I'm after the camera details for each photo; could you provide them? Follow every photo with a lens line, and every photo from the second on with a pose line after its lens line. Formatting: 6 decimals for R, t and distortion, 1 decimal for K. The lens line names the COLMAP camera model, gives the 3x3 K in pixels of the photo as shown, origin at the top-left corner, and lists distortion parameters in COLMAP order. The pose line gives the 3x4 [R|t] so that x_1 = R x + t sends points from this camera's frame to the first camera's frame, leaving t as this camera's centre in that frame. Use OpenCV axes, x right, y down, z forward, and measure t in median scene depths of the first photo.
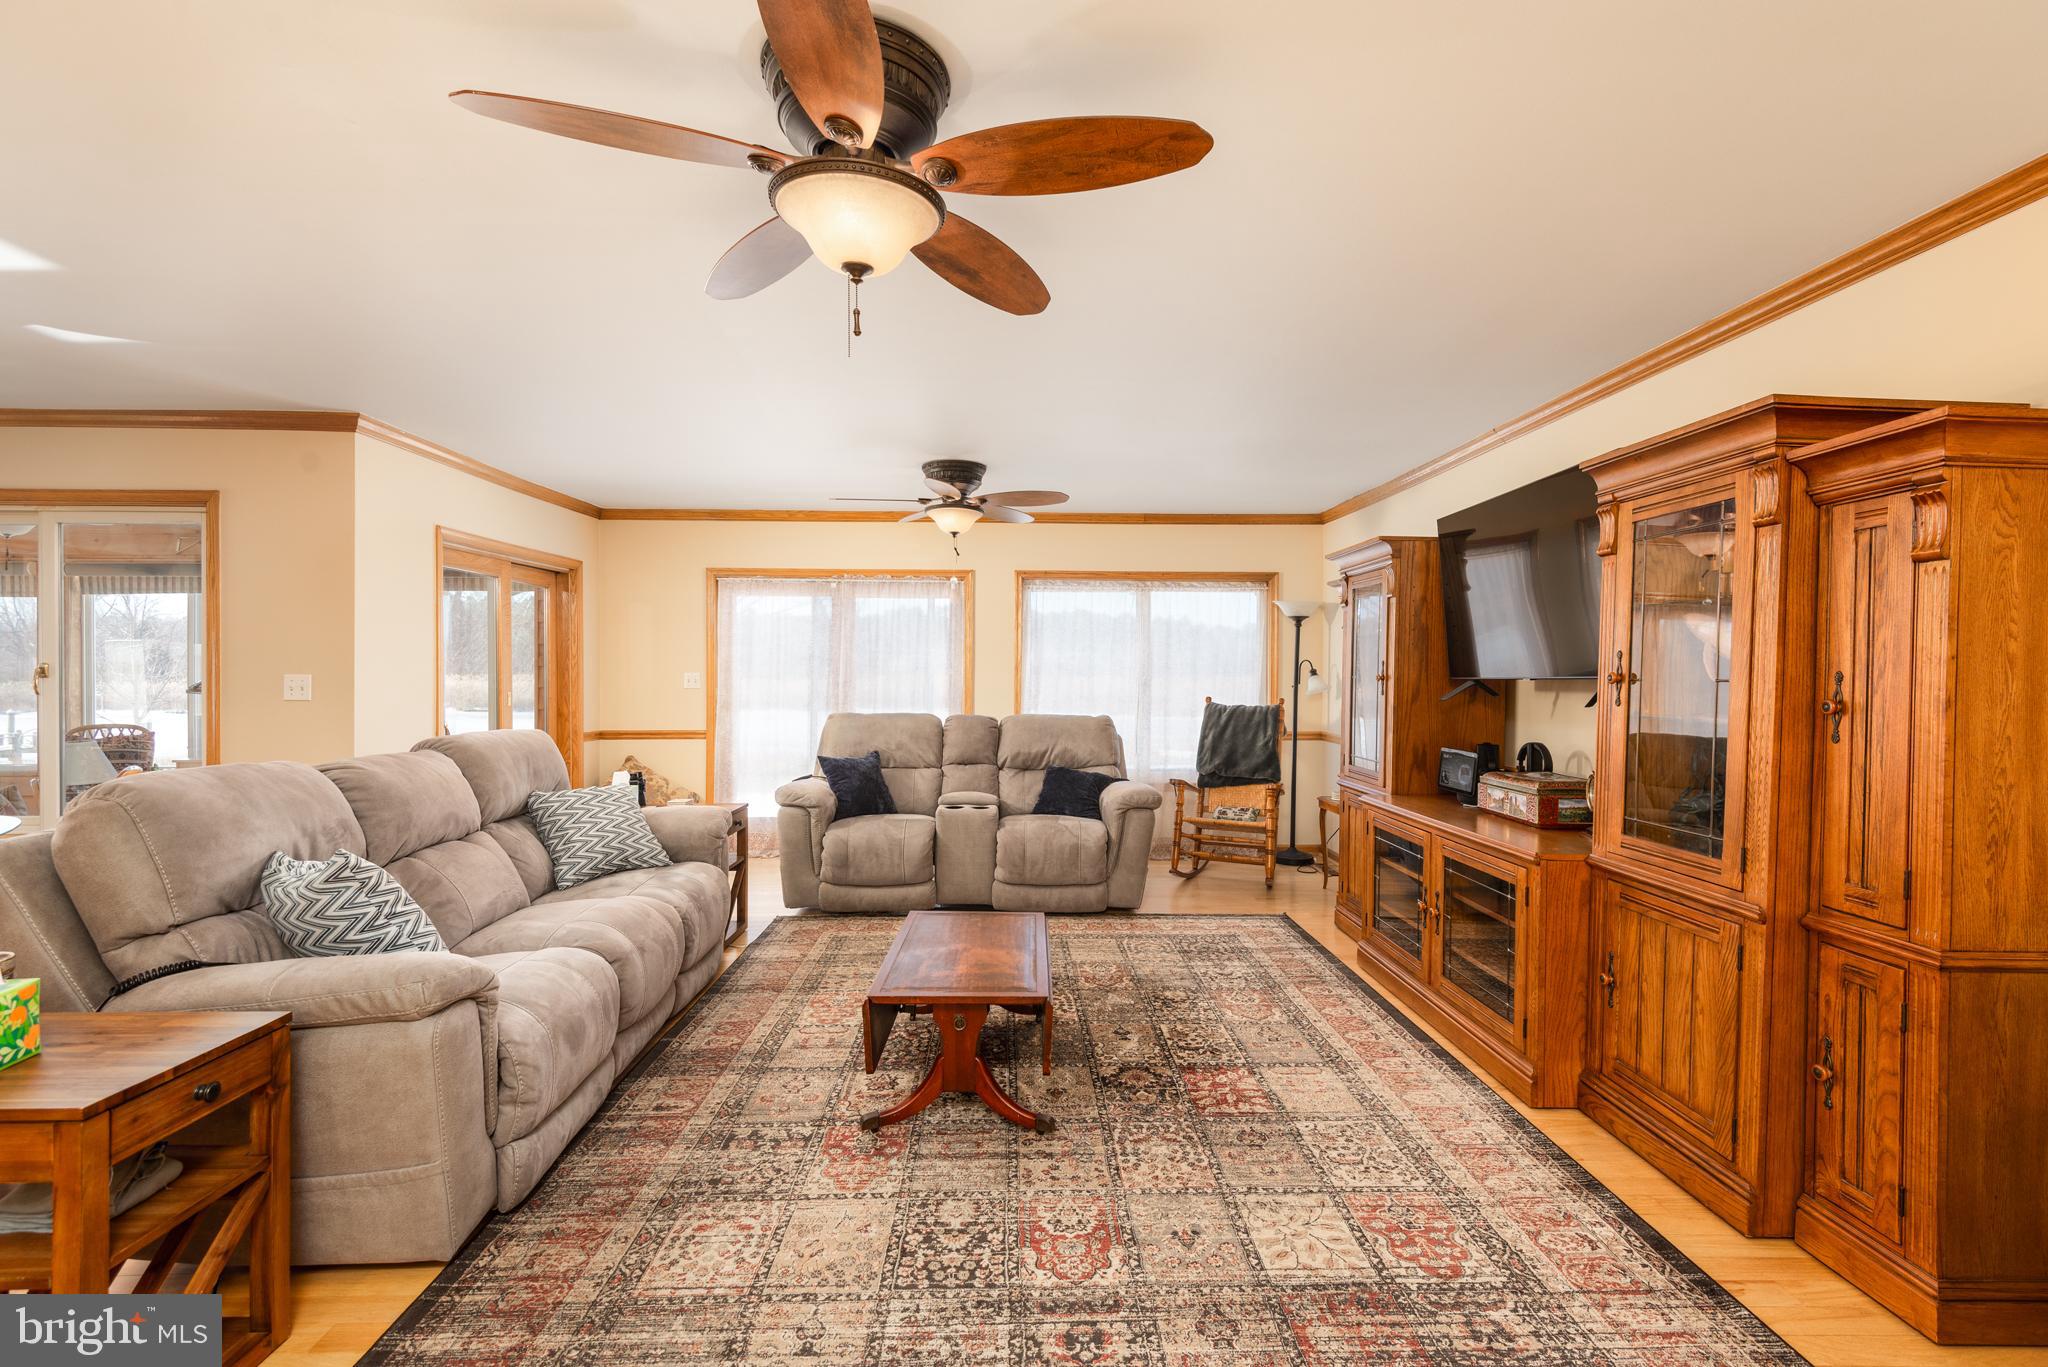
lens RADIAL K [[926.4, 0, 1013.9], [0, 926.4, 674.8], [0, 0, 1]] dist [0.030201, -0.015003]
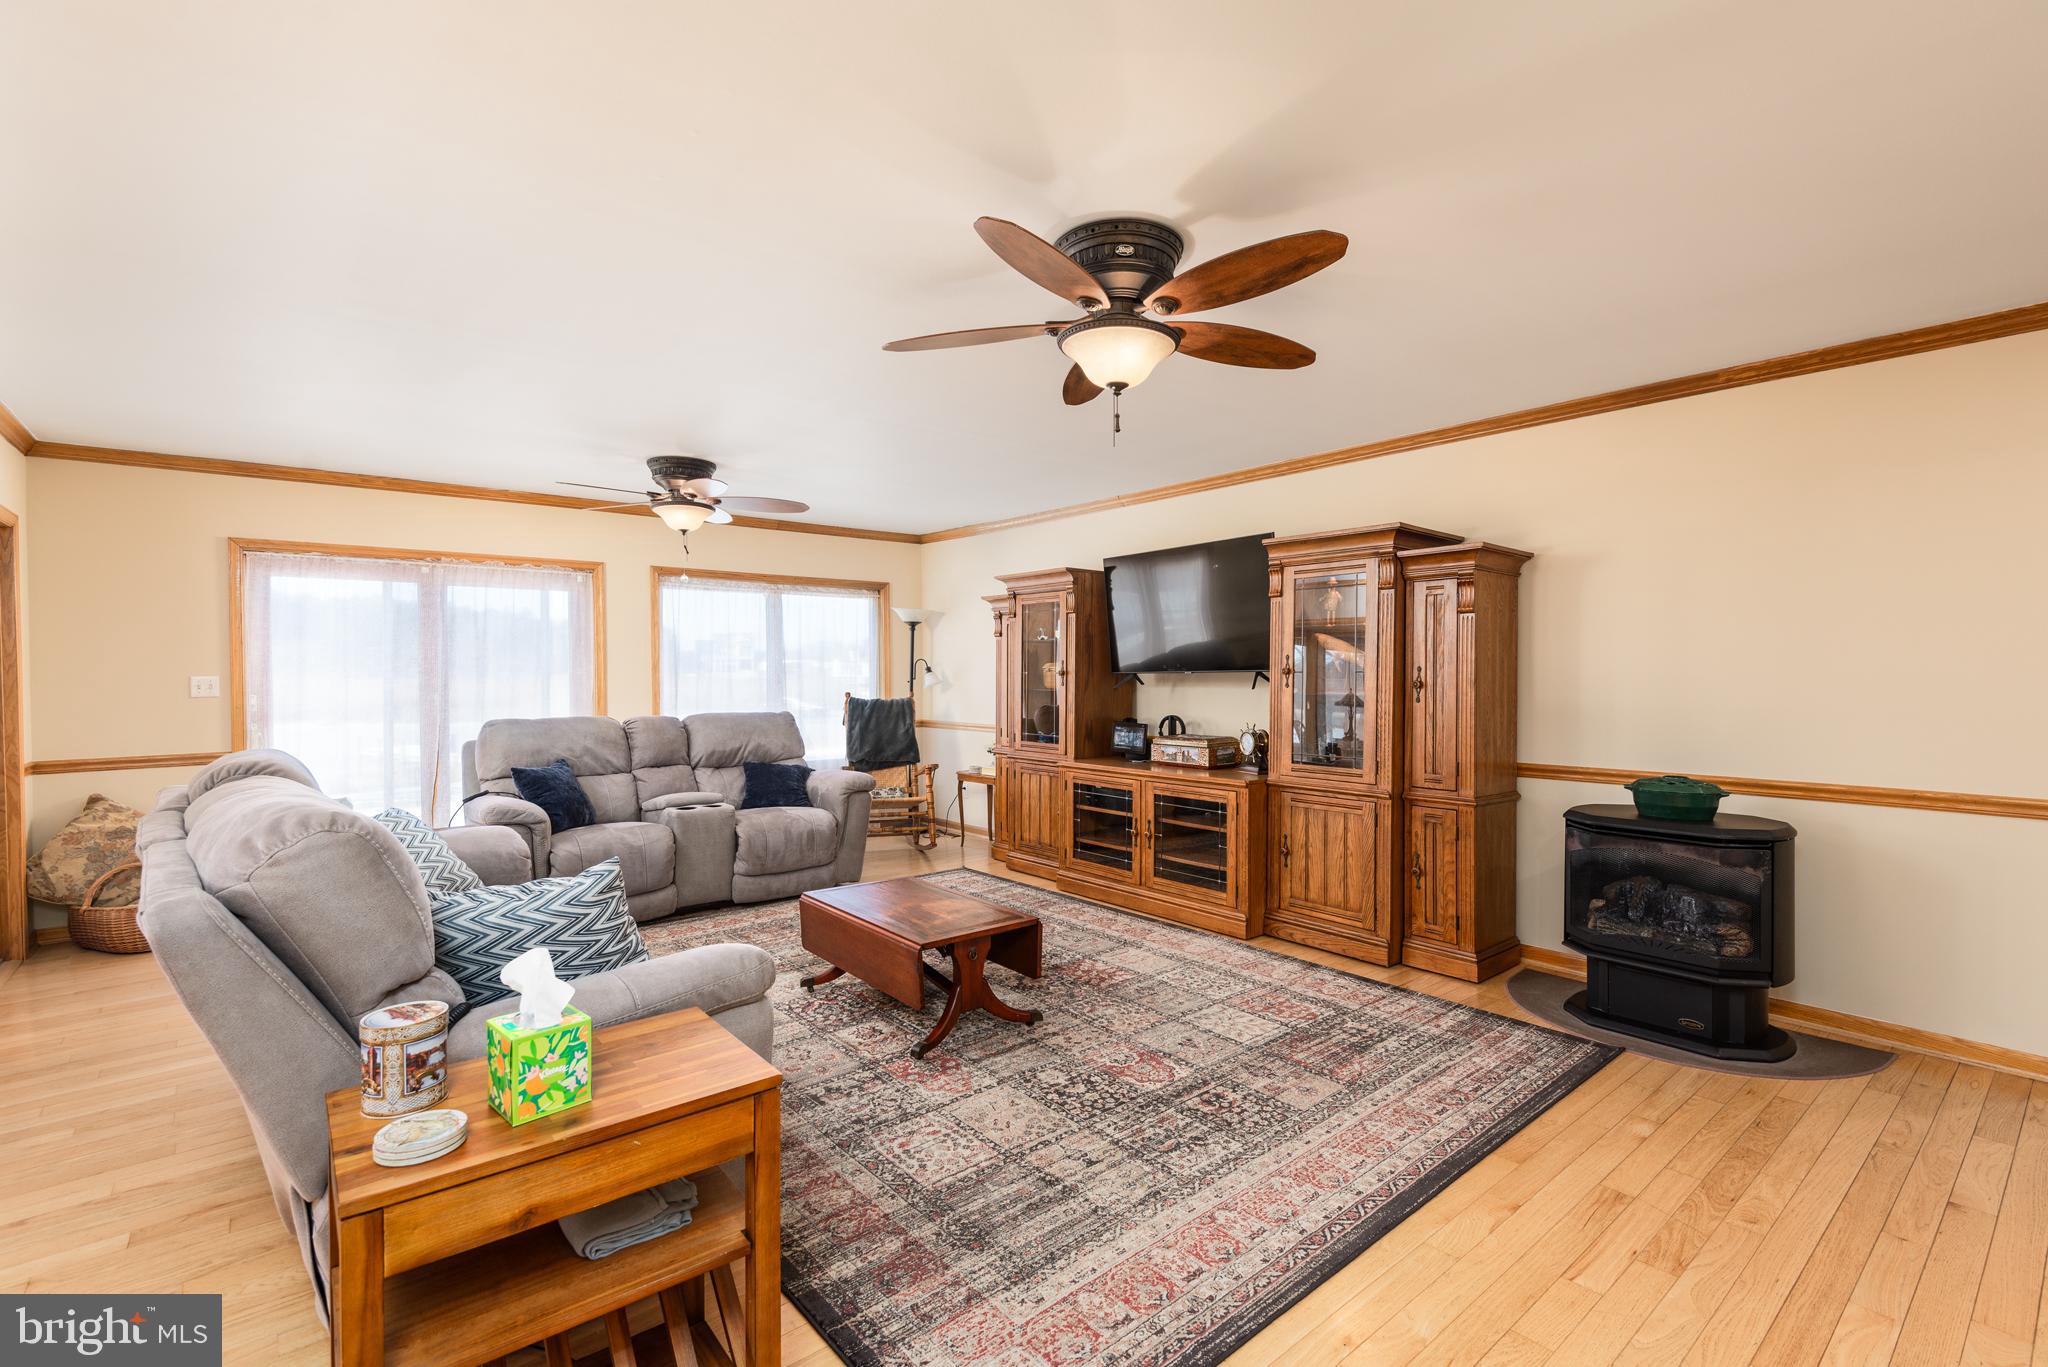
lens RADIAL K [[926.4, 0, 1027.4], [0, 926.4, 672.0], [0, 0, 1]] dist [0.030201, -0.015003]
pose [[0.781458, -0.007956, 0.623908, -0.684666], [0.008565, 0.999961, 0.002025, -0.002043], [-0.623900, 0.003761, 0.781495, -0.009514]]
